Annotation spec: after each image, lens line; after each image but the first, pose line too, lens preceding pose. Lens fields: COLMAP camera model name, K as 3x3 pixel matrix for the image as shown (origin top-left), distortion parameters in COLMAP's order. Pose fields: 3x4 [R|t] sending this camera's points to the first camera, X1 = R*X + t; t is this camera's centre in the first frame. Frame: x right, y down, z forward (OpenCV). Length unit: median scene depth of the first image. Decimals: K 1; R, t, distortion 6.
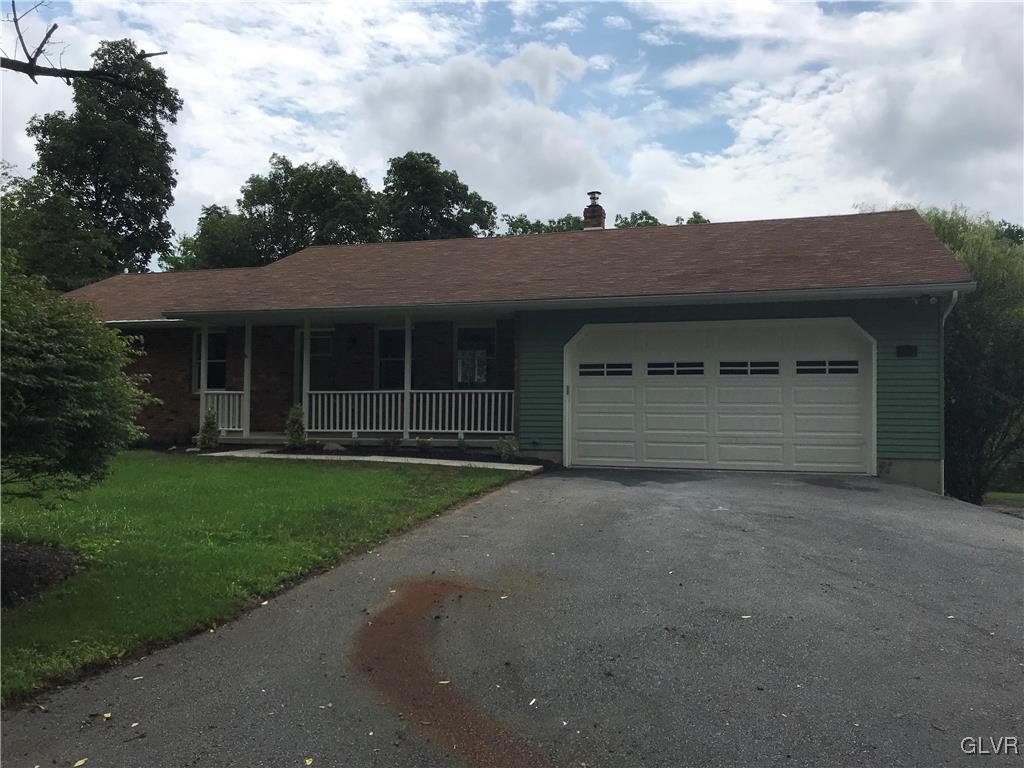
lens RADIAL K [[839.3, 0, 512.0], [0, 839.3, 384.0], [0, 0, 1]] dist [0.047457, -0.087305]
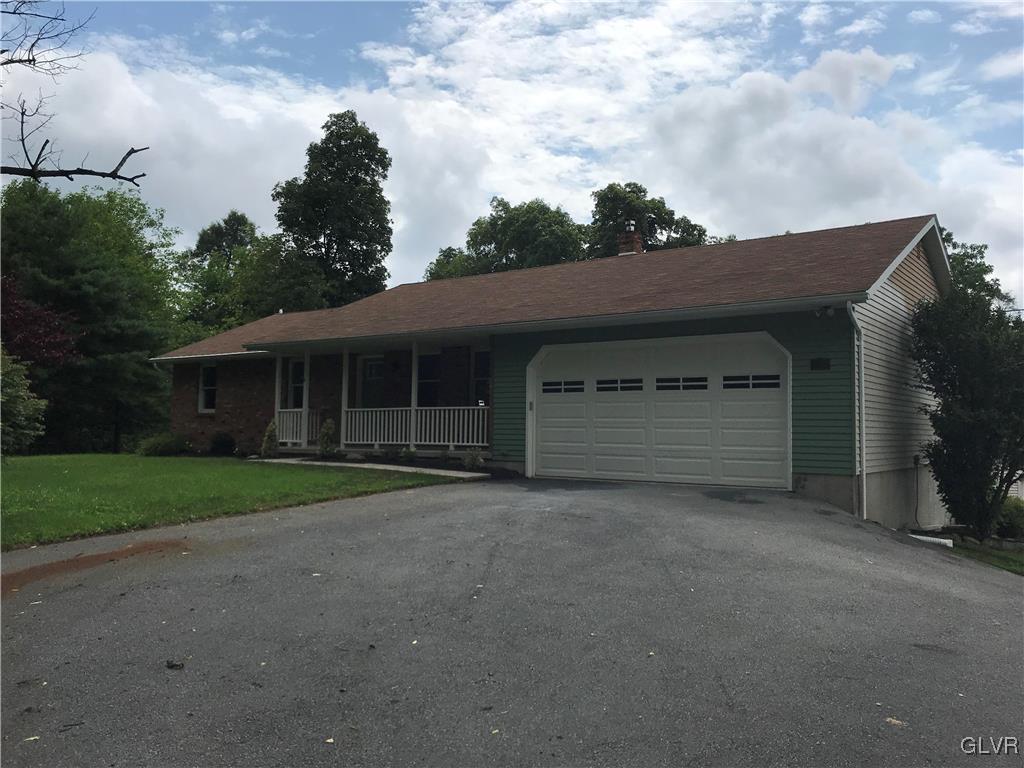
lens RADIAL K [[839.3, 0, 512.0], [0, 839.3, 384.0], [0, 0, 1]] dist [0.047457, -0.087305]
pose [[0.946667, -0.011745, -0.321999, 0.369793], [0.001340, 0.999470, -0.032517, 0.013000], [0.322210, 0.030351, 0.946181, -0.034491]]
